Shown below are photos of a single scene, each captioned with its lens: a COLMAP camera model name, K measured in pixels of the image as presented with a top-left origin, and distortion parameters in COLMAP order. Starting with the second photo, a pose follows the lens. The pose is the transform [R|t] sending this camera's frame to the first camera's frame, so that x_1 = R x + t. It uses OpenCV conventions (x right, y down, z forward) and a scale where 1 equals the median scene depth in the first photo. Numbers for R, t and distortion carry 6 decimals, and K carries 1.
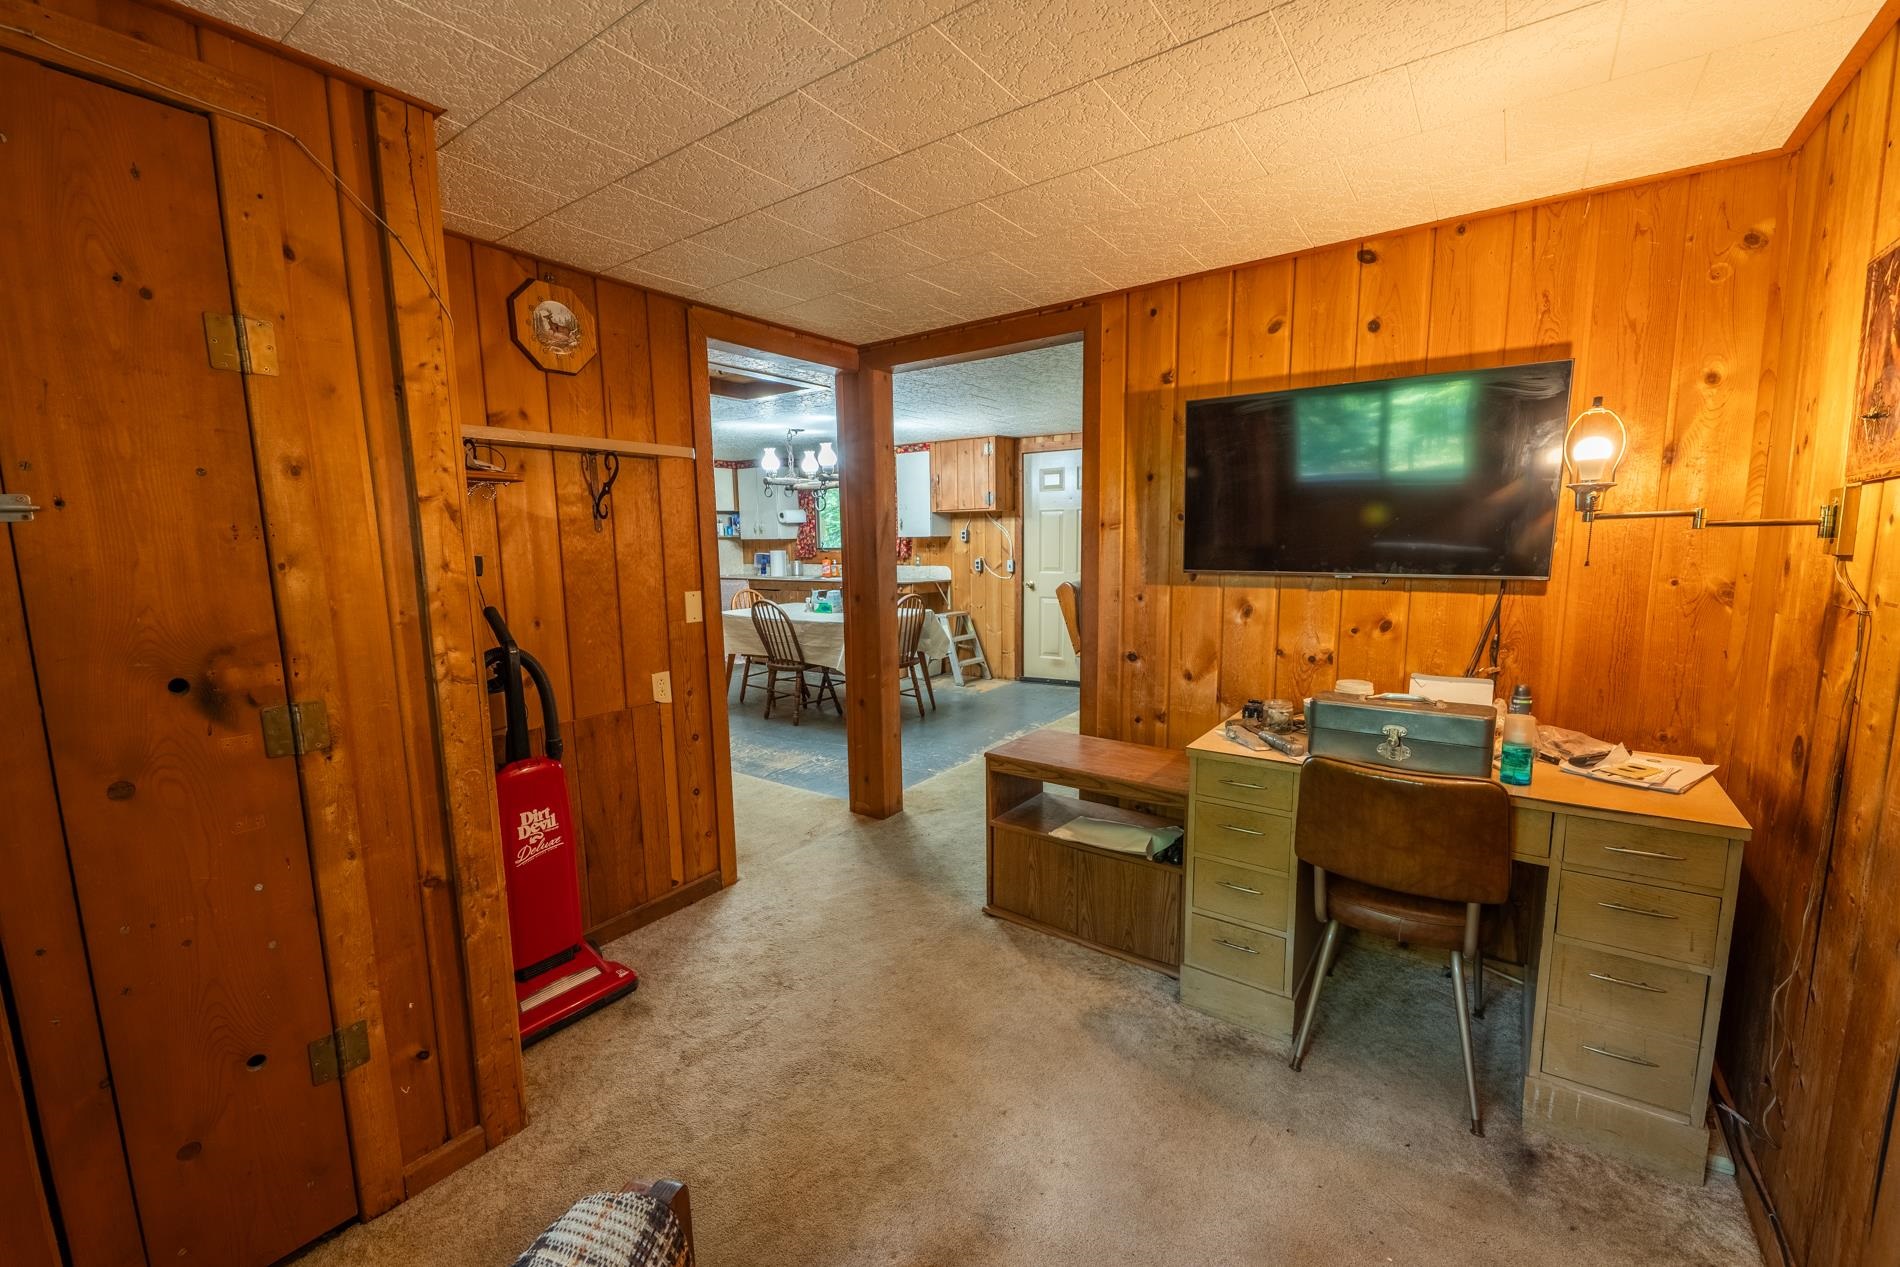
lens RADIAL K [[762.5, 0, 950.8], [0, 762.5, 639.7], [0, 0, 1]] dist [0.006954, -0.002914]
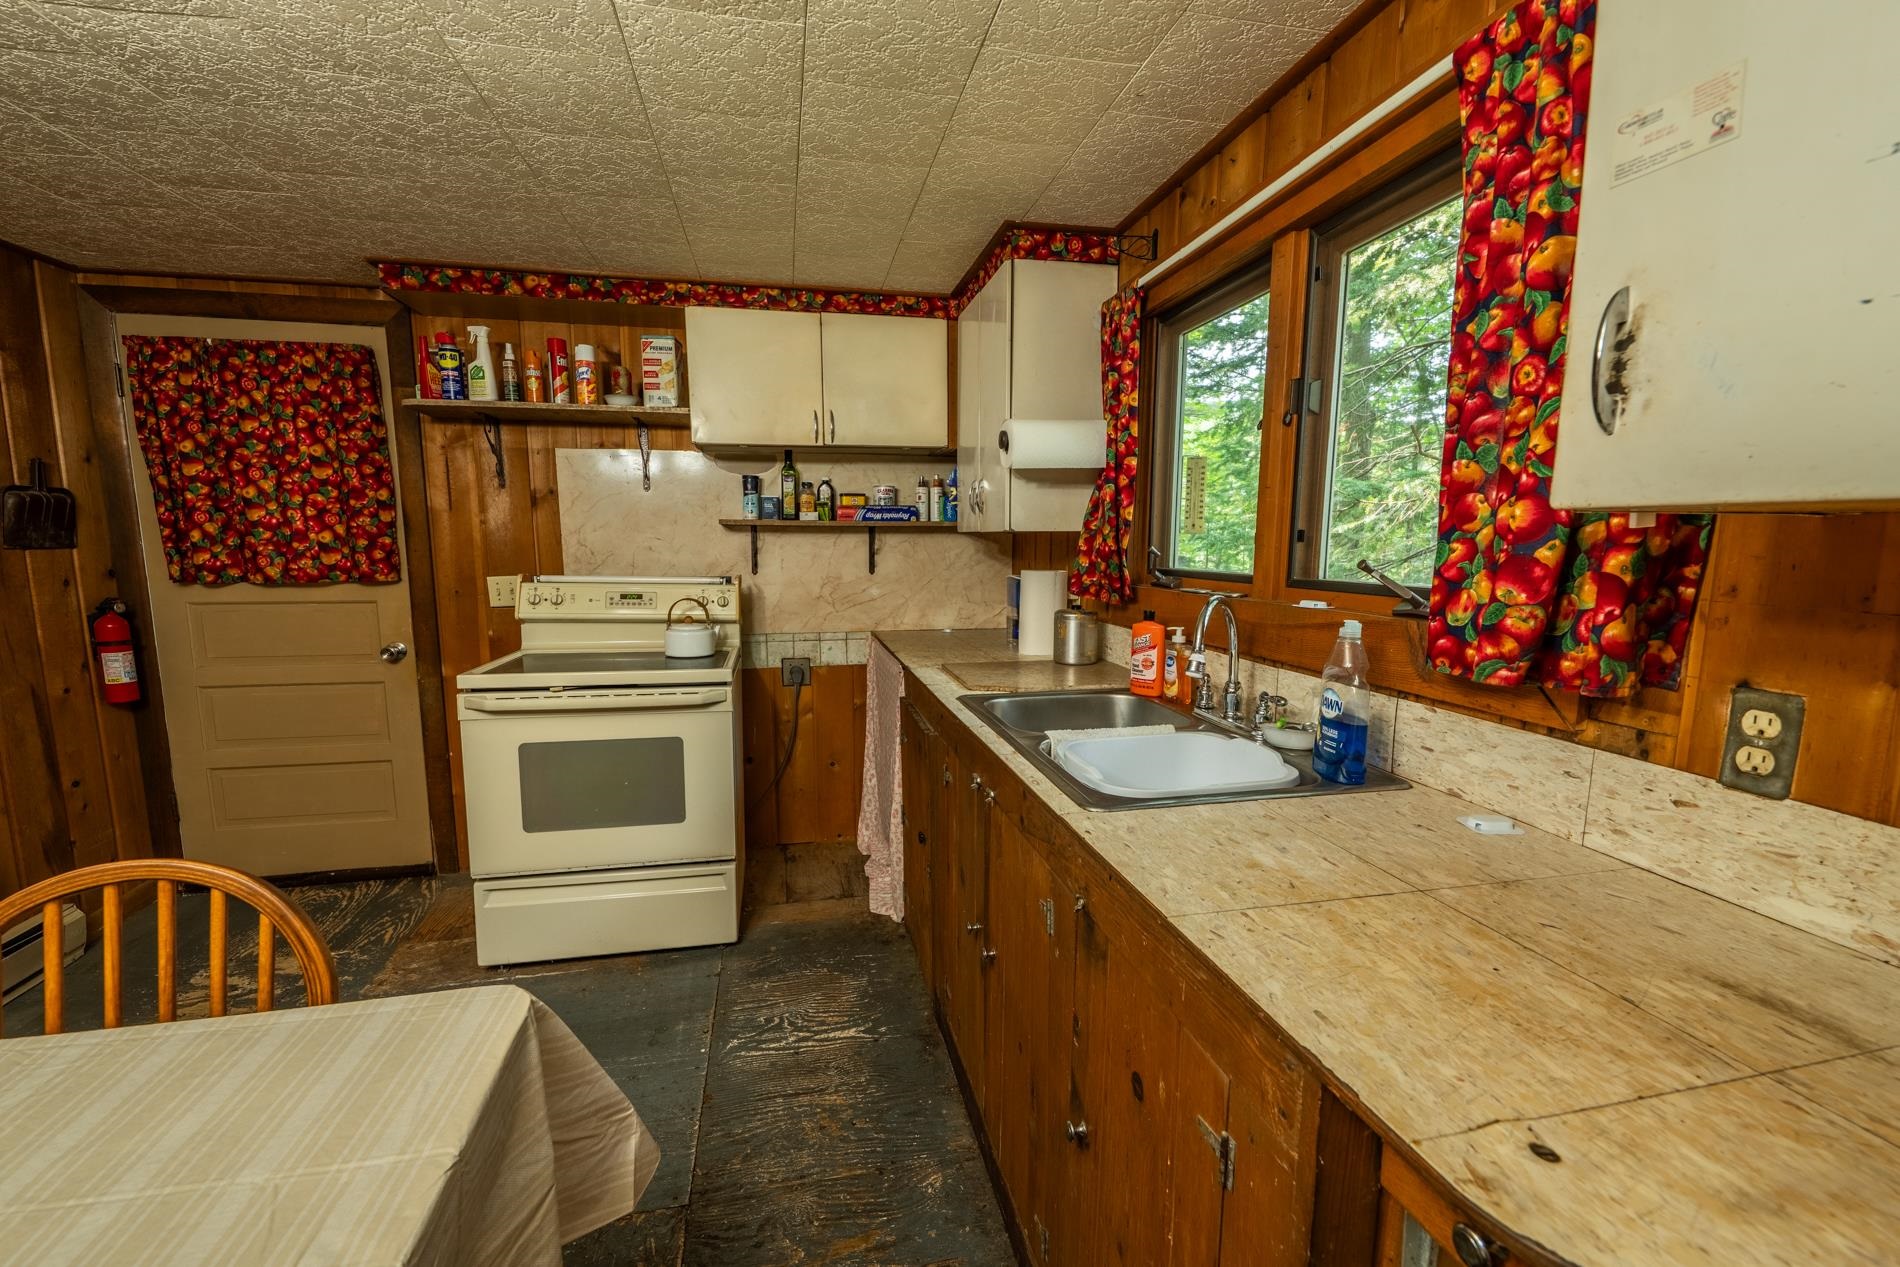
lens RADIAL K [[762.5, 0, 947.3], [0, 762.5, 648.8], [0, 0, 1]] dist [0.006954, -0.002914]
pose [[0.745672, 0.110545, -0.657079, -0.053993], [-0.103411, 0.993393, 0.049771, -0.100796], [0.658239, 0.030837, 0.752177, 0.778372]]
